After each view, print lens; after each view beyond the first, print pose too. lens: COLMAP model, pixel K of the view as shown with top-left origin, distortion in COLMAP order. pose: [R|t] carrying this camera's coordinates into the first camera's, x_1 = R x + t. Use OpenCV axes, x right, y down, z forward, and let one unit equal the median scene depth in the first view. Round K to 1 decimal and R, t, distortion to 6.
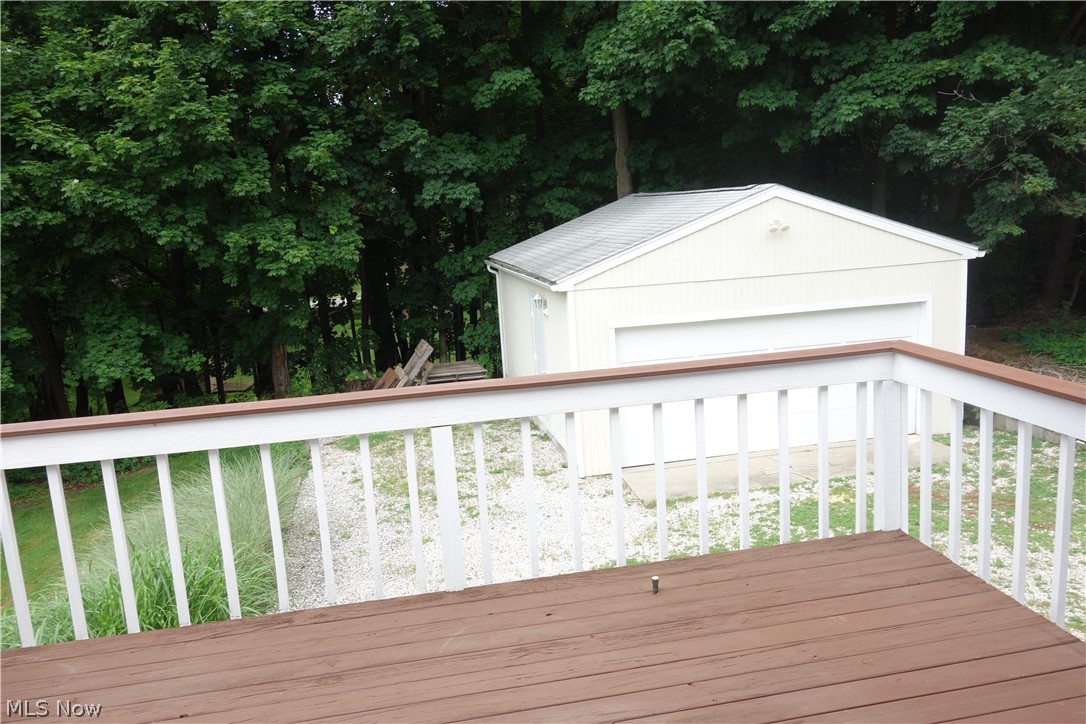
lens RADIAL K [[861.4, 0, 545.4], [0, 861.4, 359.1], [0, 0, 1]] dist [0.014371, -0.007942]
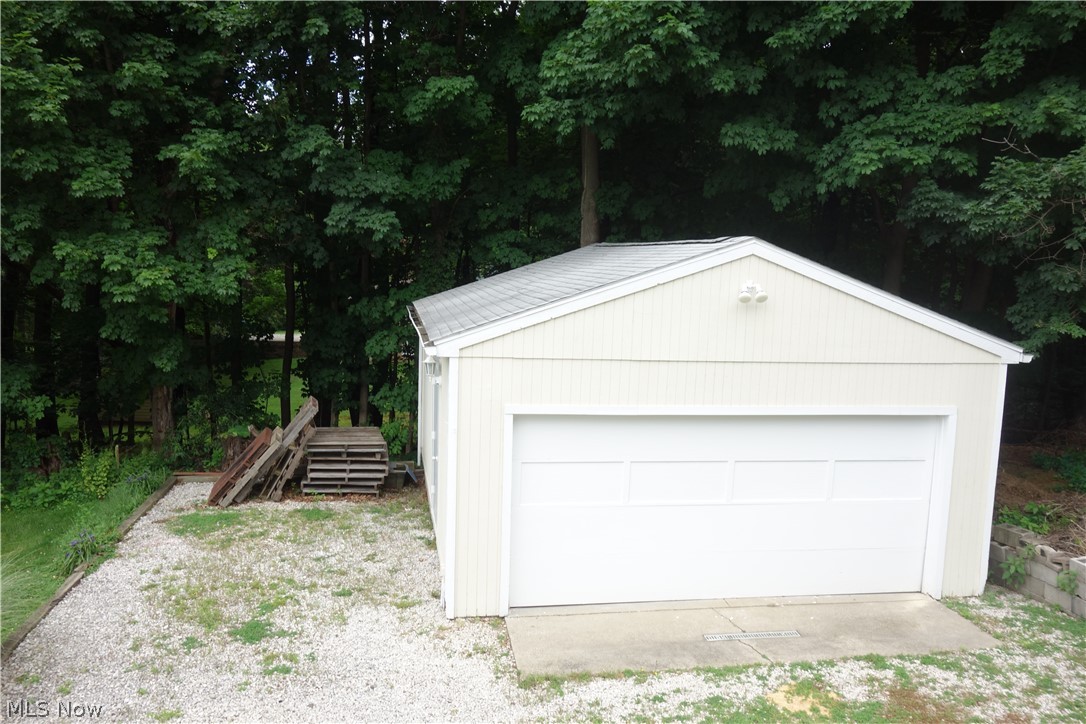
lens RADIAL K [[861.4, 0, 537.5], [0, 861.4, 363.8], [0, 0, 1]] dist [0.014371, -0.007942]
pose [[0.995506, 0.093716, -0.013588, 0.088403], [-0.094345, 0.993897, -0.057168, -0.032045], [0.008147, 0.058194, 0.998272, 0.232727]]
